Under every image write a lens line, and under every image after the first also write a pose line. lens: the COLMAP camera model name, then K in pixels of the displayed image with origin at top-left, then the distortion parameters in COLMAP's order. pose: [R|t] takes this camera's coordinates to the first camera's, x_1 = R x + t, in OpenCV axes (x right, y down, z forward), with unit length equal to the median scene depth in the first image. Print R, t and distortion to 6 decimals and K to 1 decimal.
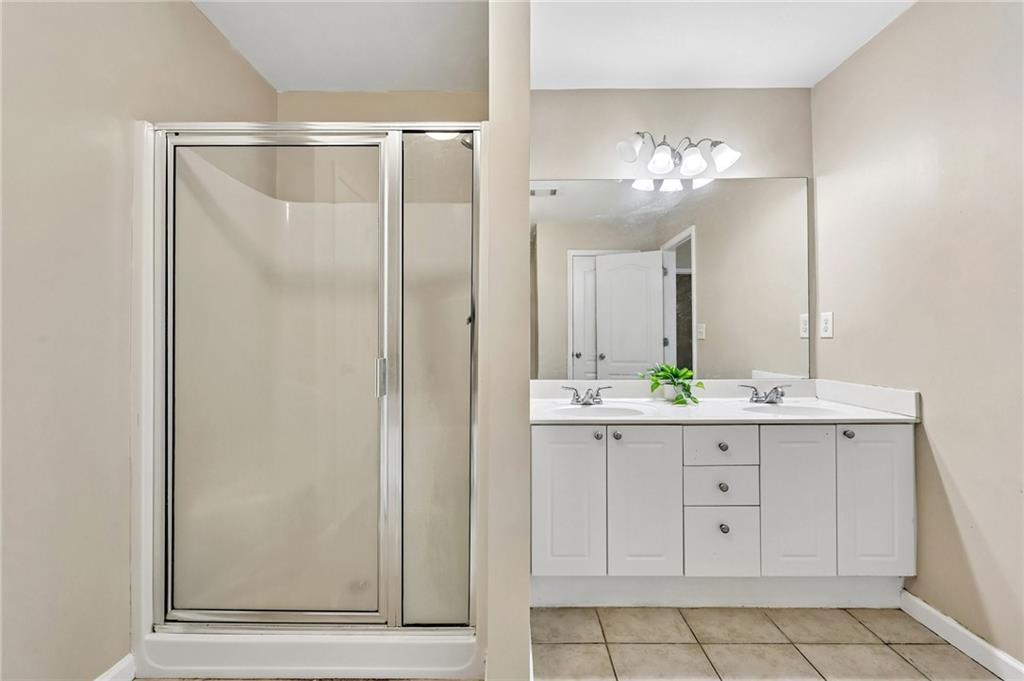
lens RADIAL K [[413.2, 0, 509.7], [0, 413.2, 336.8], [0, 0, 1]] dist [-0.002403, -0.000169]
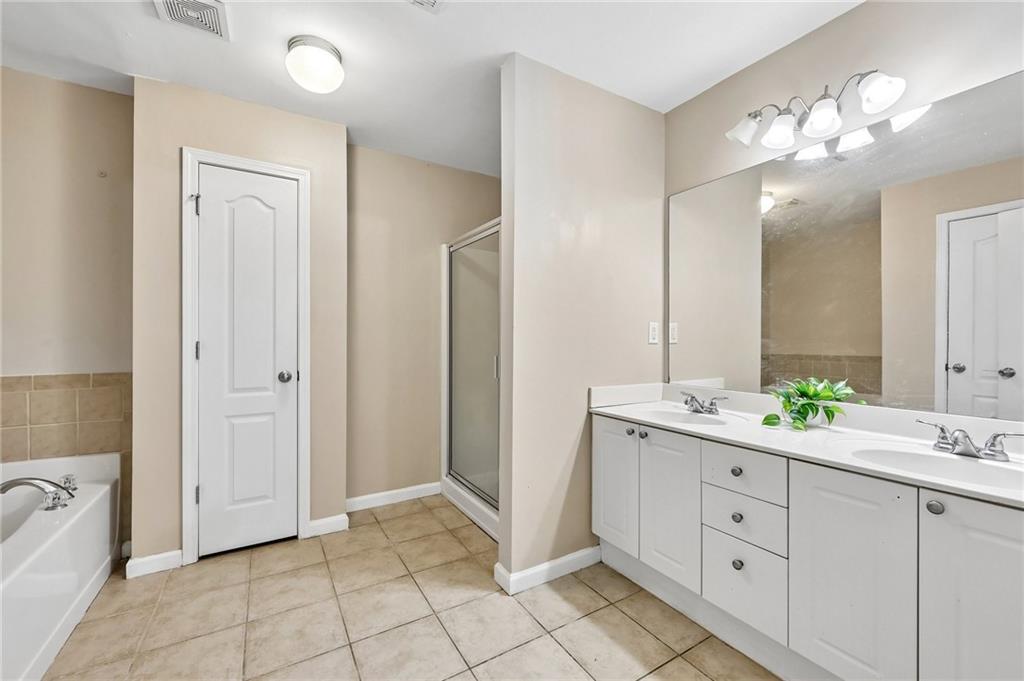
lens RADIAL K [[413.2, 0, 513.1], [0, 413.2, 338.0], [0, 0, 1]] dist [-0.014380, -0.000122]
pose [[0.520915, 0.002125, -0.853606, 0.788190], [0.001040, 0.999995, 0.003124, -0.016475], [0.853608, -0.002515, 0.520909, 0.107017]]
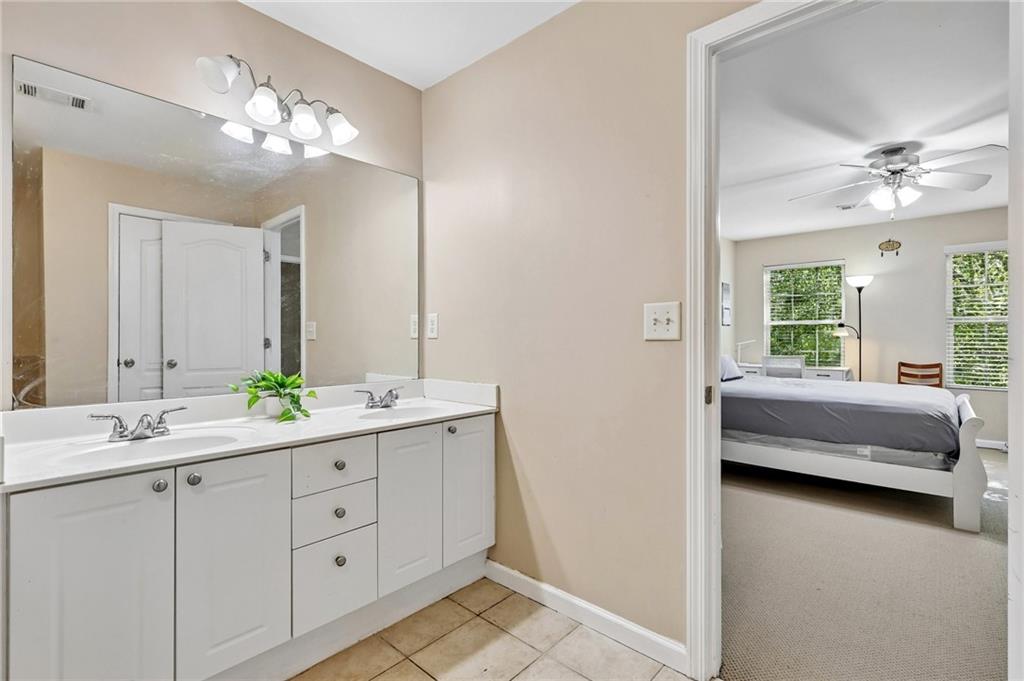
lens RADIAL K [[469.4, 0, 512.4], [0, 469.4, 339.1], [0, 0, 1]] dist [0.001031, 0.000164]
pose [[0.664253, 0.004493, 0.747494, 0.022580], [-0.006783, 0.999977, 0.000017, 0.002957], [-0.747477, -0.005082, 0.664268, 0.072027]]
